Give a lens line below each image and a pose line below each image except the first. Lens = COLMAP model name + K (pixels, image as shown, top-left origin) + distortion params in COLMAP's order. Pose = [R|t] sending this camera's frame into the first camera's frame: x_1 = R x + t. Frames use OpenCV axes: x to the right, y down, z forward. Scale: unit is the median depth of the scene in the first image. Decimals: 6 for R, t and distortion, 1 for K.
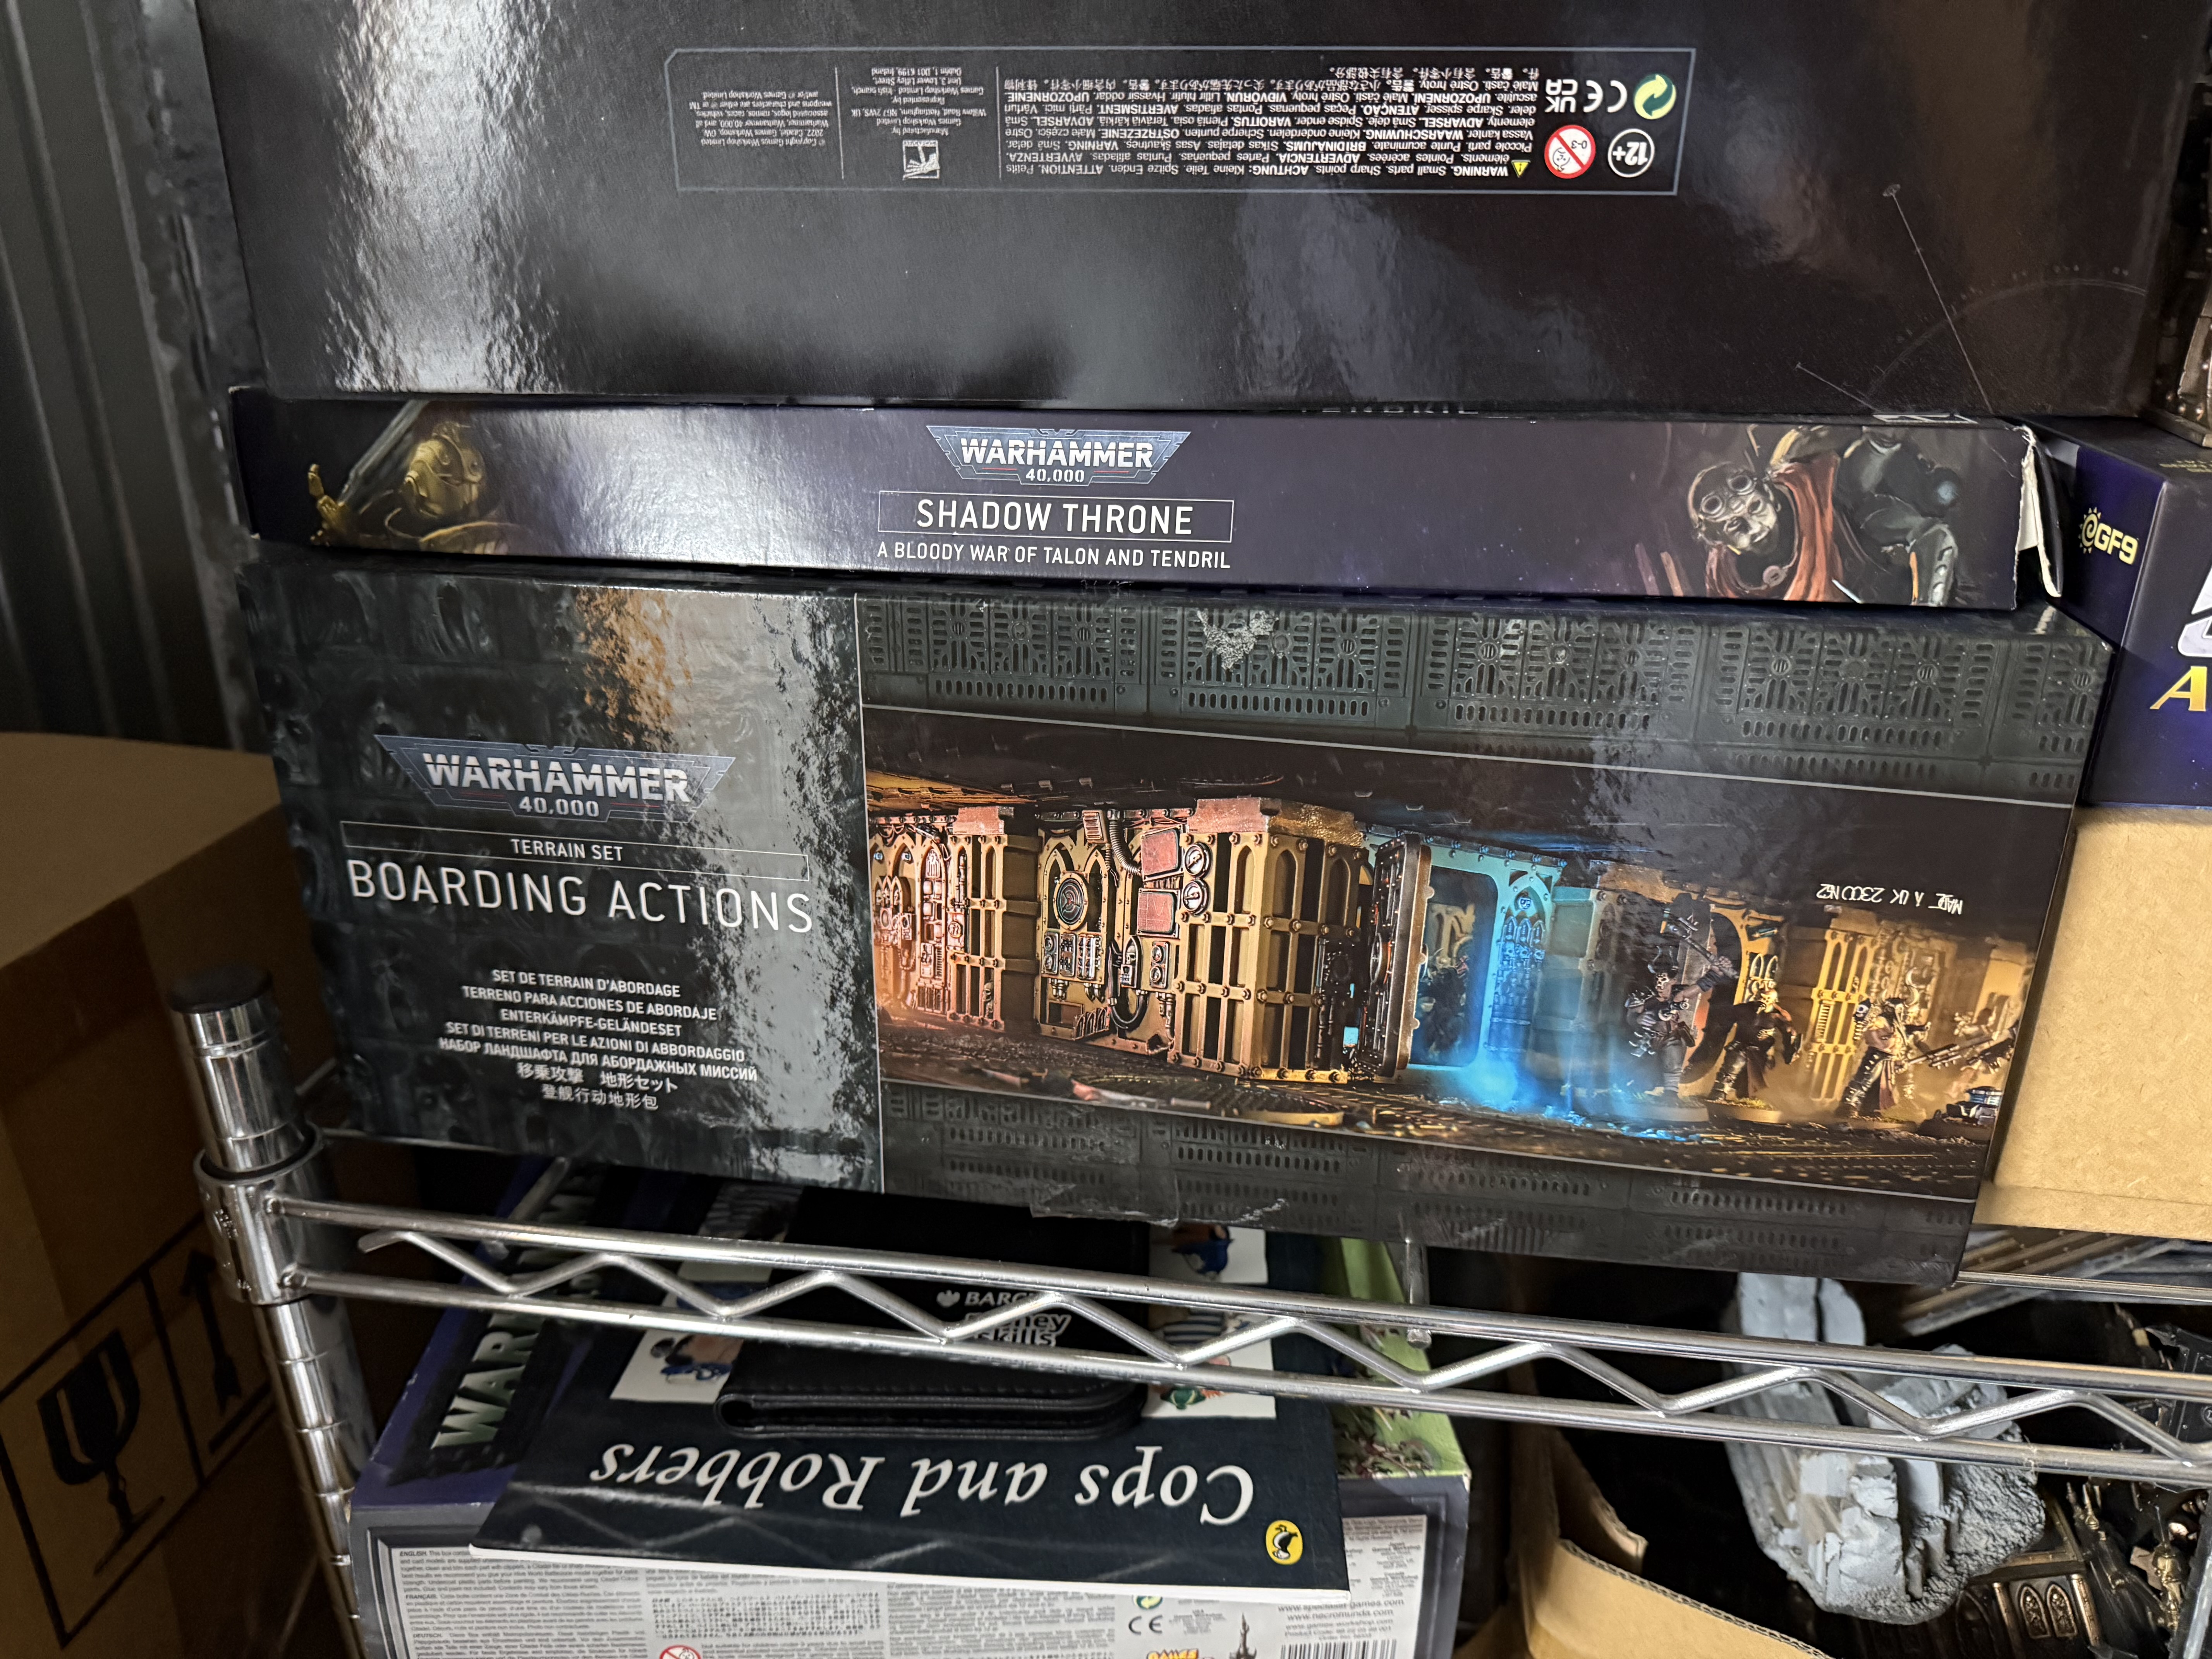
lens RADIAL K [[1568.3, 0, 1097.7], [0, 1568.3, 827.6], [0, 0, 1]] dist [0.028648, -0.055072]
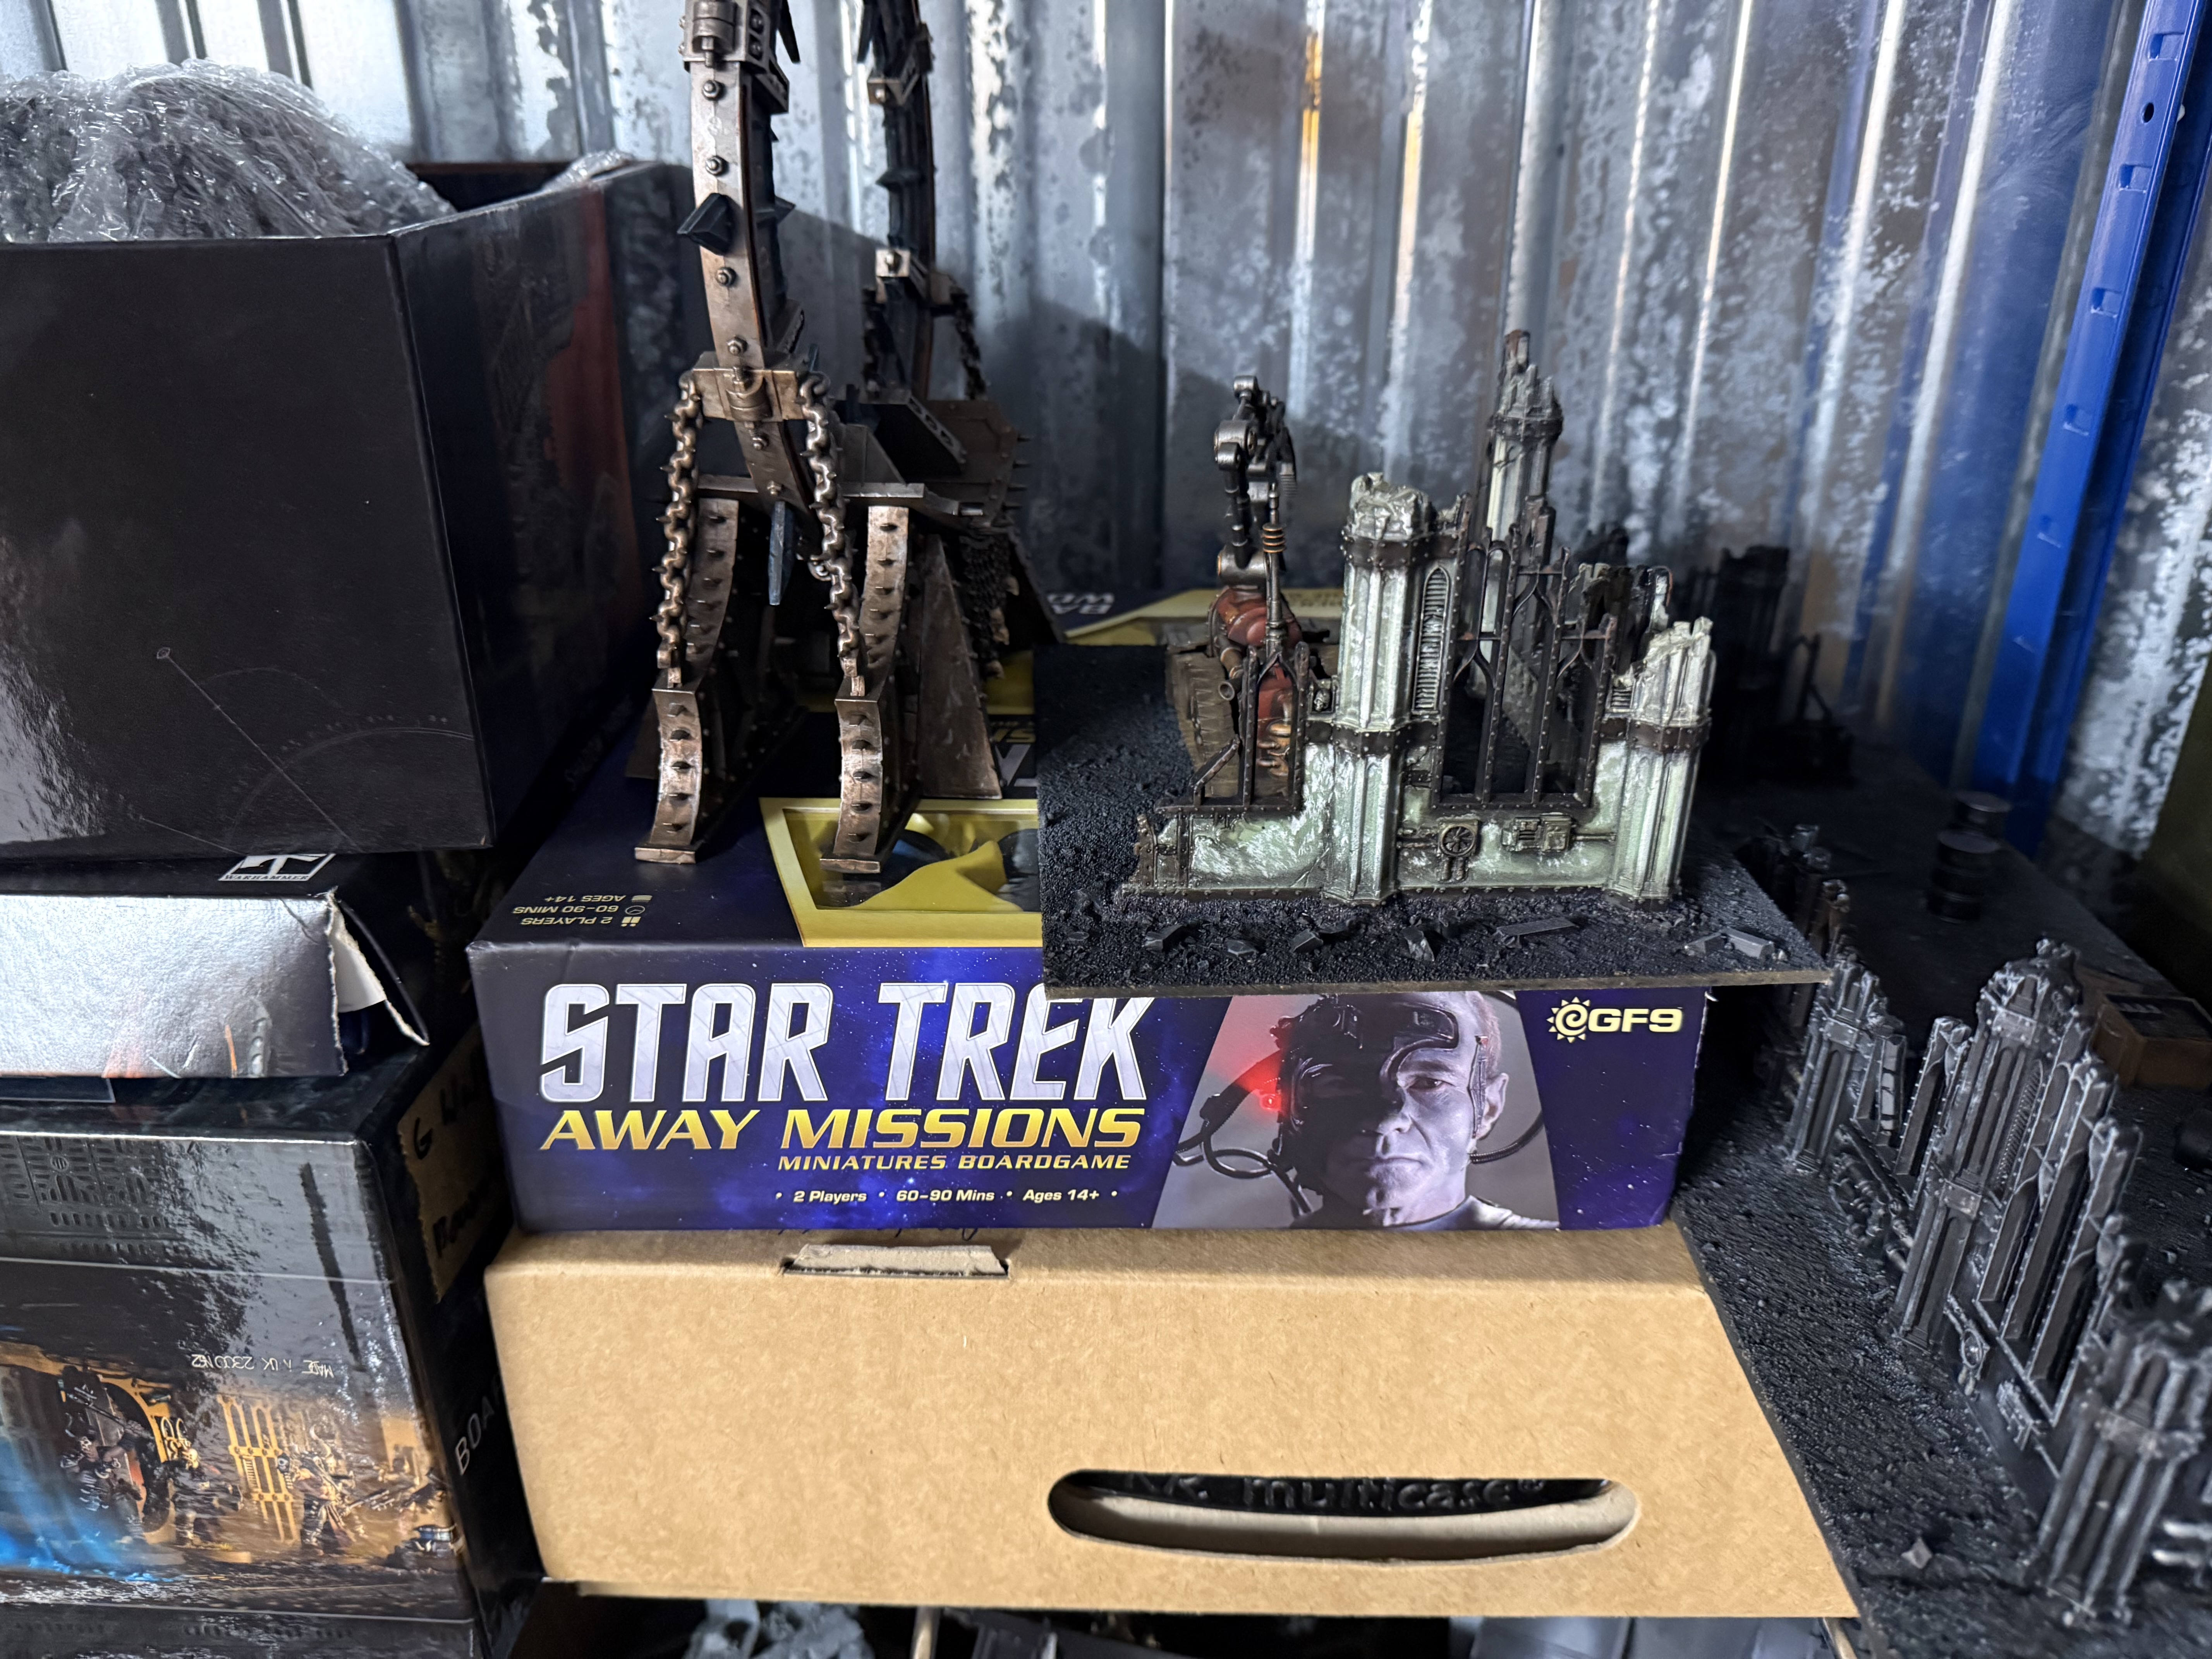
lens RADIAL K [[1568.3, 0, 1100.6], [0, 1568.3, 840.2], [0, 0, 1]] dist [0.028648, -0.055072]
pose [[0.995453, -0.052456, 0.079511, 0.928729], [0.048692, 0.997633, 0.048559, -0.292129], [-0.081870, -0.044467, 0.995651, 0.000469]]
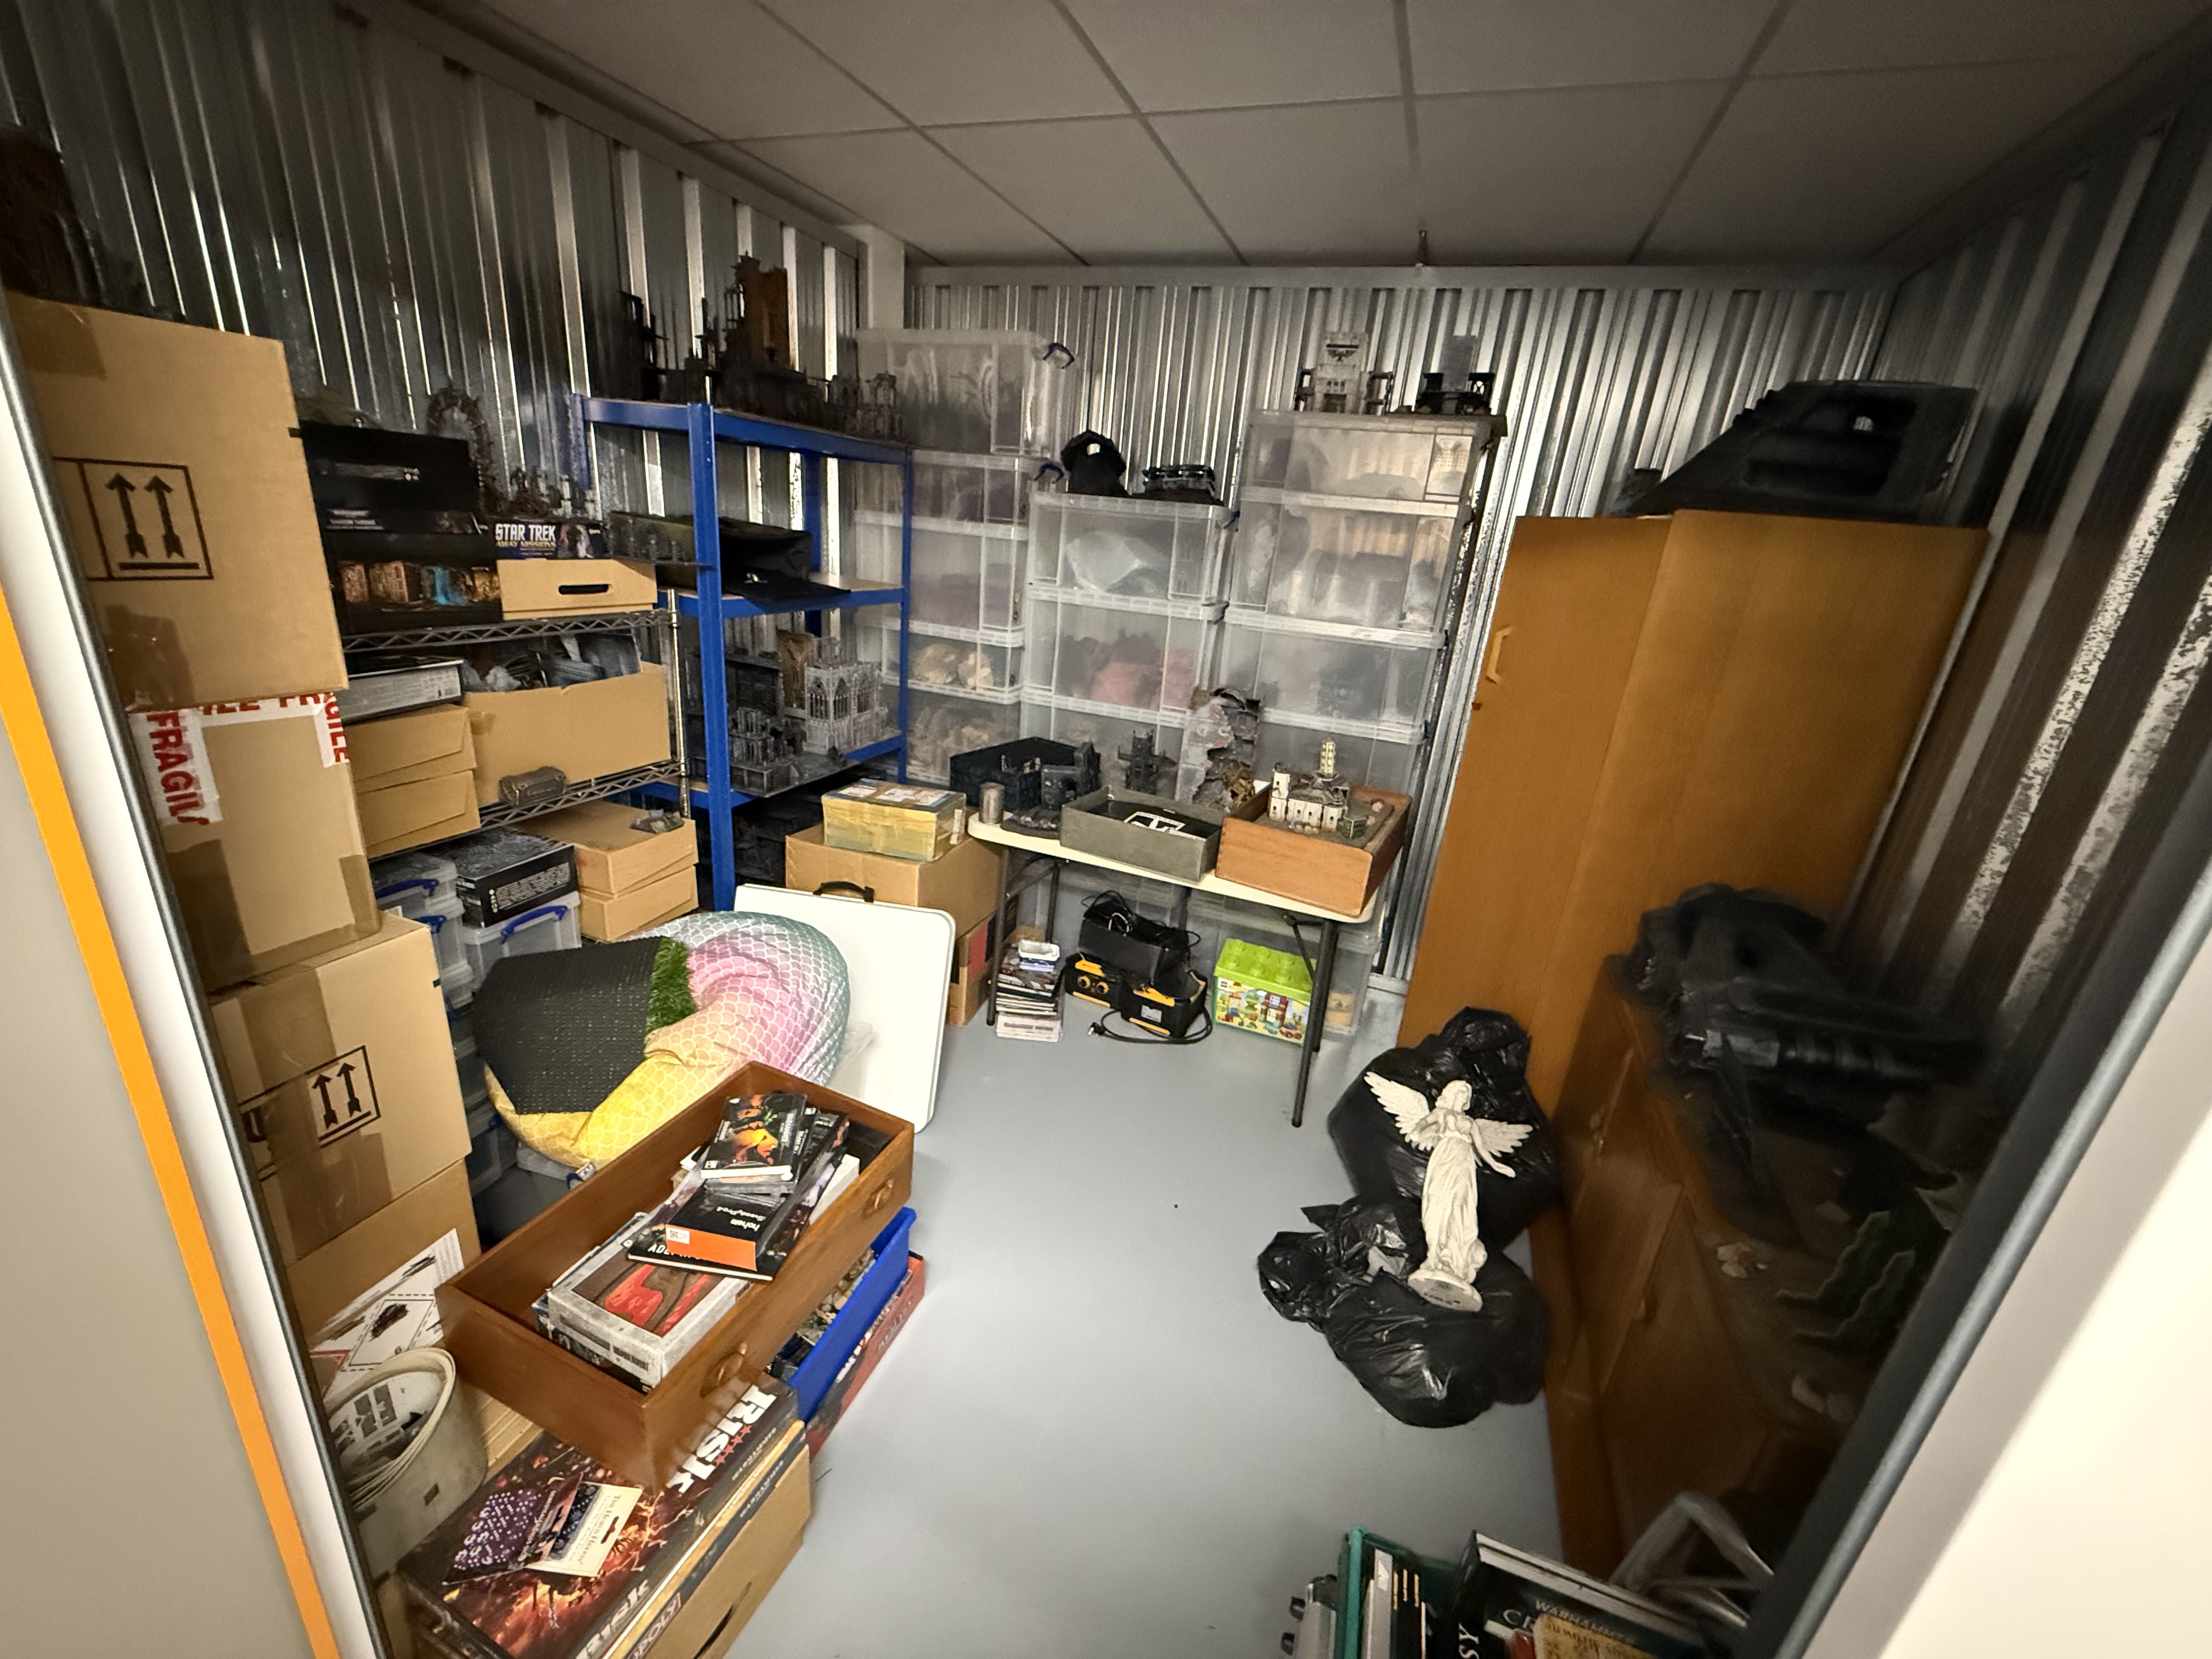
lens RADIAL K [[888.7, 0, 1104.3], [0, 888.7, 838.0], [0, 0, 1]] dist [0.000601, 0.000053]
pose [[0.216414, -0.315210, 0.924017, -3.524149], [0.287180, 0.925127, 0.248328, 1.120452], [-0.933109, 0.211618, 0.290733, -3.112925]]
